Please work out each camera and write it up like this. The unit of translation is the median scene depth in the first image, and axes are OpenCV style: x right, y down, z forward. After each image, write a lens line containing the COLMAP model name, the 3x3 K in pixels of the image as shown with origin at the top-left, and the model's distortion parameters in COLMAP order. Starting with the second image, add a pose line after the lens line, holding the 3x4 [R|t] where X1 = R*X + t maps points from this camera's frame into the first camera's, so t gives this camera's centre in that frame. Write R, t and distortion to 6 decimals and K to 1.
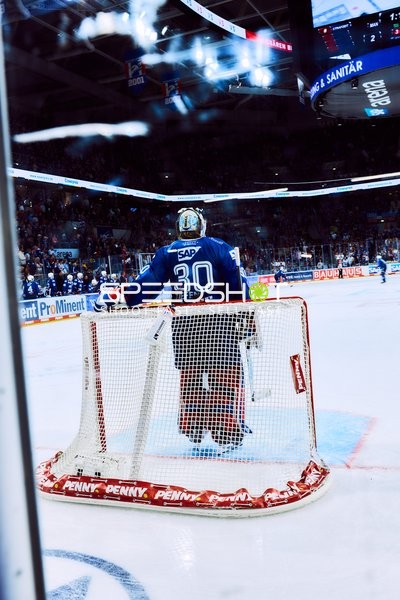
lens RADIAL K [[595.5, 0, 197.7], [0, 595.5, 300.7], [0, 0, 1]] dist [-0.078526, 0.037084]
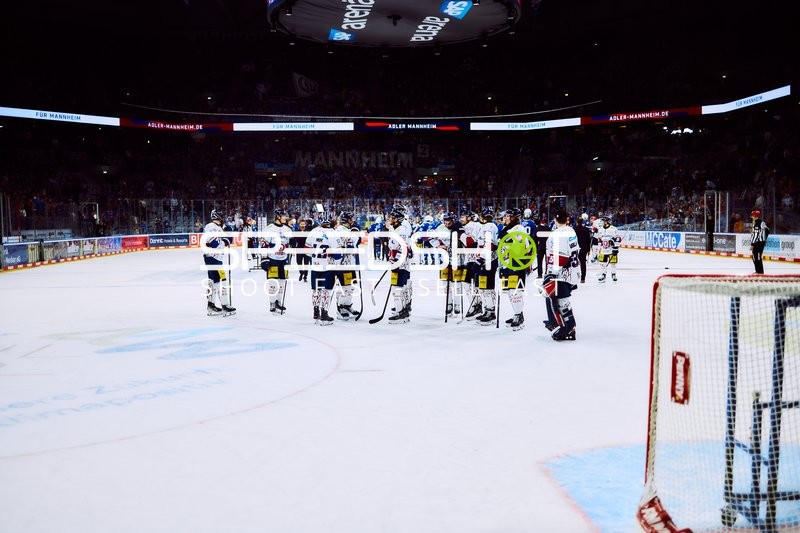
lens RADIAL K [[793.9, 0, 400.0], [0, 793.9, 266.5], [0, 0, 1]] dist [-0.078526, 0.037084]
pose [[0.861487, 0.048304, 0.505476, -0.163657], [-0.042409, 0.998832, -0.023172, 0.001215], [-0.506005, -0.001475, 0.862529, 0.082870]]
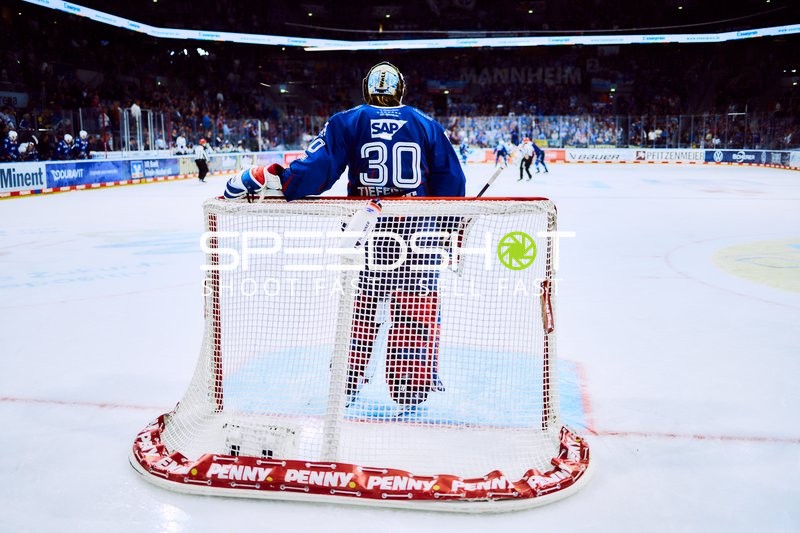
lens RADIAL K [[795.3, 0, 400.1], [0, 795.3, 264.0], [0, 0, 1]] dist [-0.083829, 0.058515]
pose [[0.961501, 0.038951, 0.272025, -0.042406], [-0.065067, 0.994024, 0.087653, -0.000009], [-0.266986, -0.101978, 0.958290, 0.022537]]
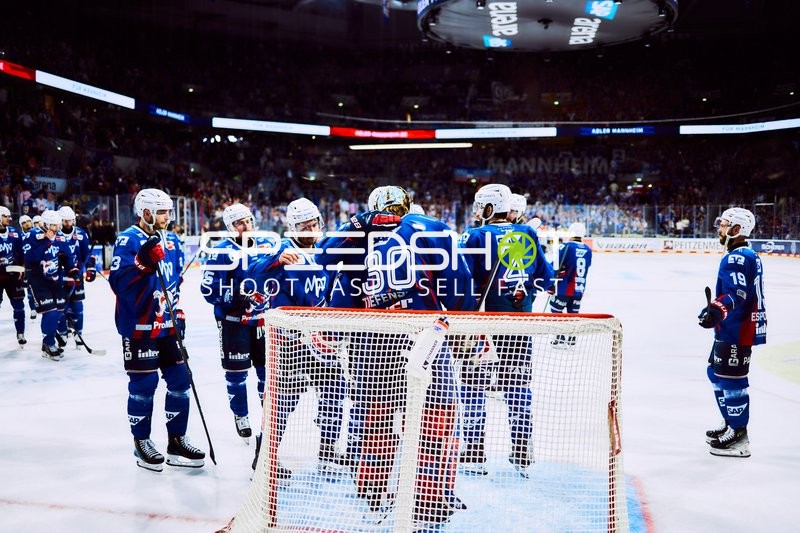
lens RADIAL K [[796.3, 0, 400.1], [0, 796.3, 263.9], [0, 0, 1]] dist [-0.089756, 0.071835]
pose [[0.968401, 0.078529, 0.236712, -0.050077], [-0.076770, 0.996910, -0.016657, -0.005387], [-0.237289, -0.002042, 0.971437, 0.025981]]
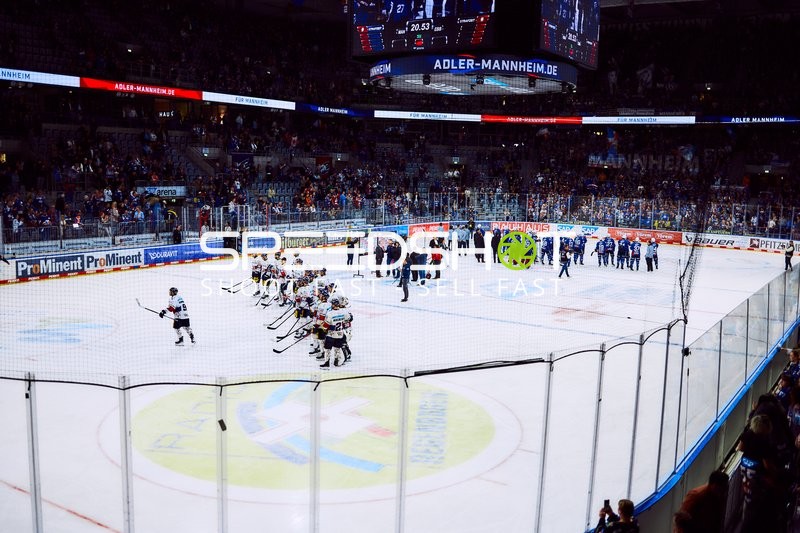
lens RADIAL K [[786.9, 0, 406.8], [0, 786.9, 266.5], [0, 0, 1]] dist [-0.064584, 0.004814]
pose [[0.984732, 0.129440, -0.116397, 0.499692], [-0.118457, 0.988229, 0.096809, -0.191954], [0.127558, -0.081543, 0.988473, -0.365201]]
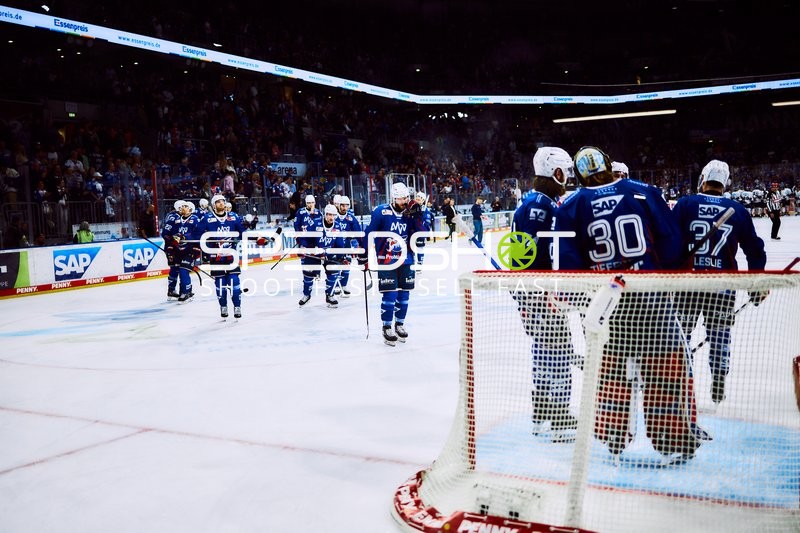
lens RADIAL K [[795.3, 0, 400.1], [0, 795.3, 264.0], [0, 0, 1]] dist [-0.083829, 0.058515]
pose [[0.997686, 0.046096, -0.049974, -0.041902], [-0.044311, 0.998359, 0.036261, -0.004540], [0.051564, -0.033963, 0.998092, 0.011478]]
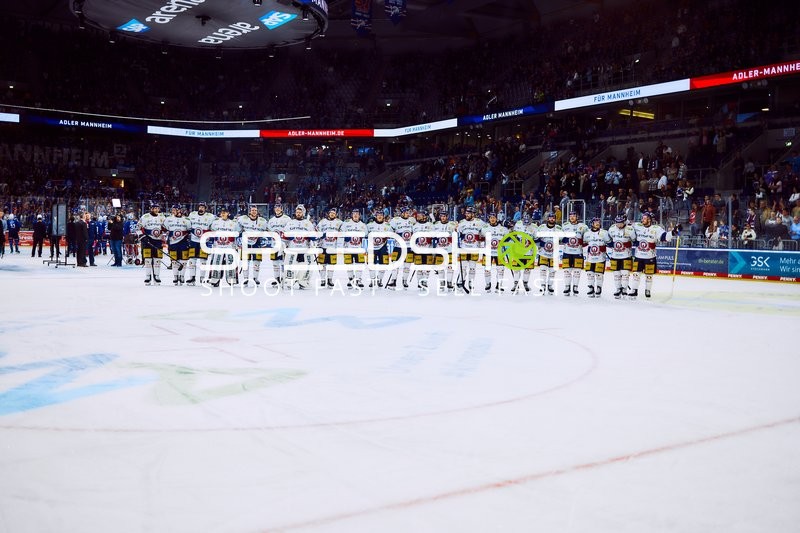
lens RADIAL K [[787.2, 0, 407.9], [0, 787.2, 256.9], [0, 0, 1]] dist [-0.069842, 0.022581]
pose [[0.503641, 0.073227, 0.860804, -0.414723], [-0.028753, 0.997270, -0.068013, 0.031341], [-0.863434, 0.009504, 0.504372, 0.248001]]
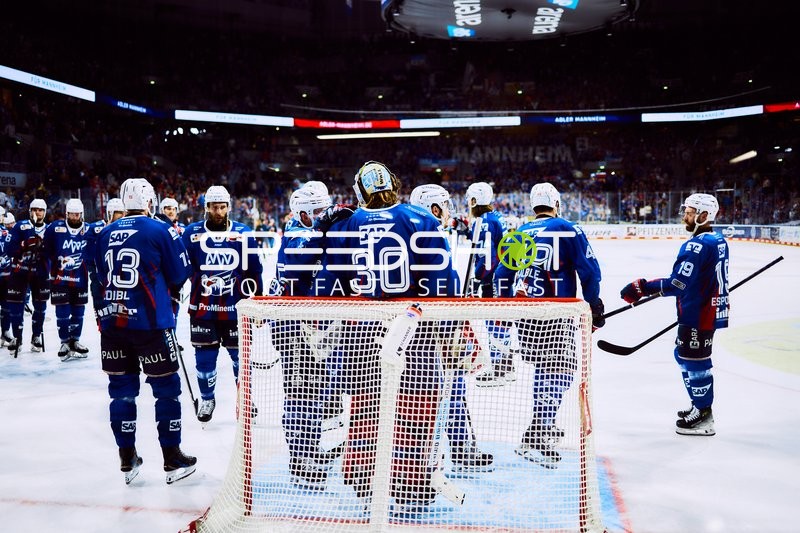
lens RADIAL K [[796.3, 0, 400.1], [0, 796.3, 263.9], [0, 0, 1]] dist [-0.089756, 0.071835]
pose [[0.958559, 0.059916, 0.278523, -0.051535], [-0.060158, 0.998159, -0.007685, -0.004752], [-0.278471, -0.009389, 0.960399, 0.024733]]
